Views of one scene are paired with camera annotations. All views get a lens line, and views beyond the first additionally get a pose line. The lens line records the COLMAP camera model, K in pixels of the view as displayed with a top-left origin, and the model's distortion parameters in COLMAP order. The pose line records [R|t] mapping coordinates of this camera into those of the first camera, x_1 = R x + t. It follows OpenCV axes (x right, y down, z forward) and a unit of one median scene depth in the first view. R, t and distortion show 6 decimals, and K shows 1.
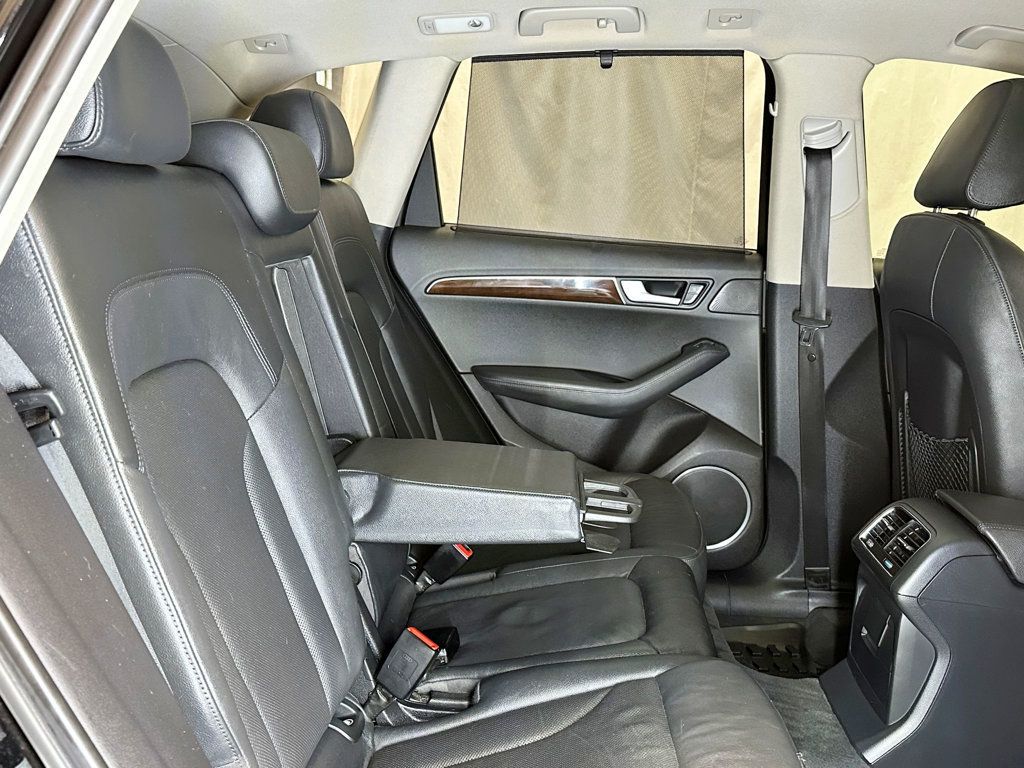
lens RADIAL K [[987.1, 0, 512.0], [0, 987.1, 384.0], [0, 0, 1]] dist [0.154361, -0.237930]
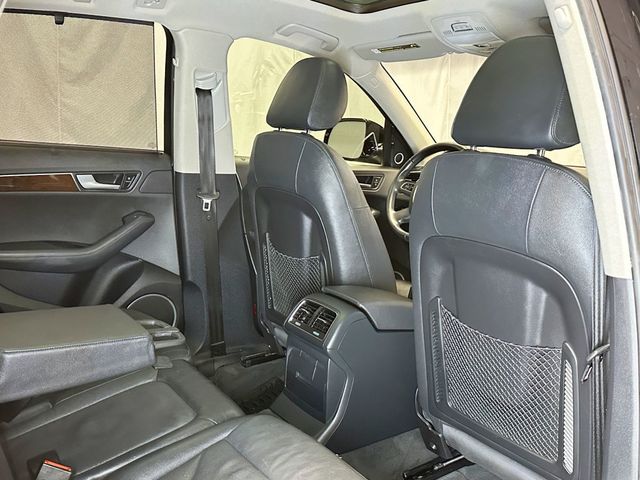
lens RADIAL K [[616.9, 0, 320.0], [0, 616.9, 240.0], [0, 0, 1]] dist [0.154361, -0.237930]
pose [[0.789675, -0.113029, 0.603024, -0.181494], [0.096801, 0.993526, 0.059460, -0.034238], [-0.605841, 0.011419, 0.795504, 0.087487]]
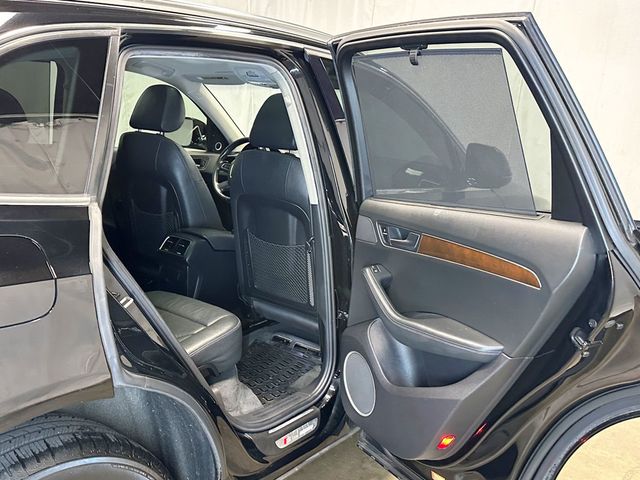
lens RADIAL K [[616.9, 0, 320.0], [0, 616.9, 240.0], [0, 0, 1]] dist [0.154361, -0.237930]
pose [[0.575659, -0.173574, 0.799055, -0.619667], [0.117633, 0.984625, 0.129139, -0.038714], [-0.809184, 0.019656, 0.587226, -0.325198]]
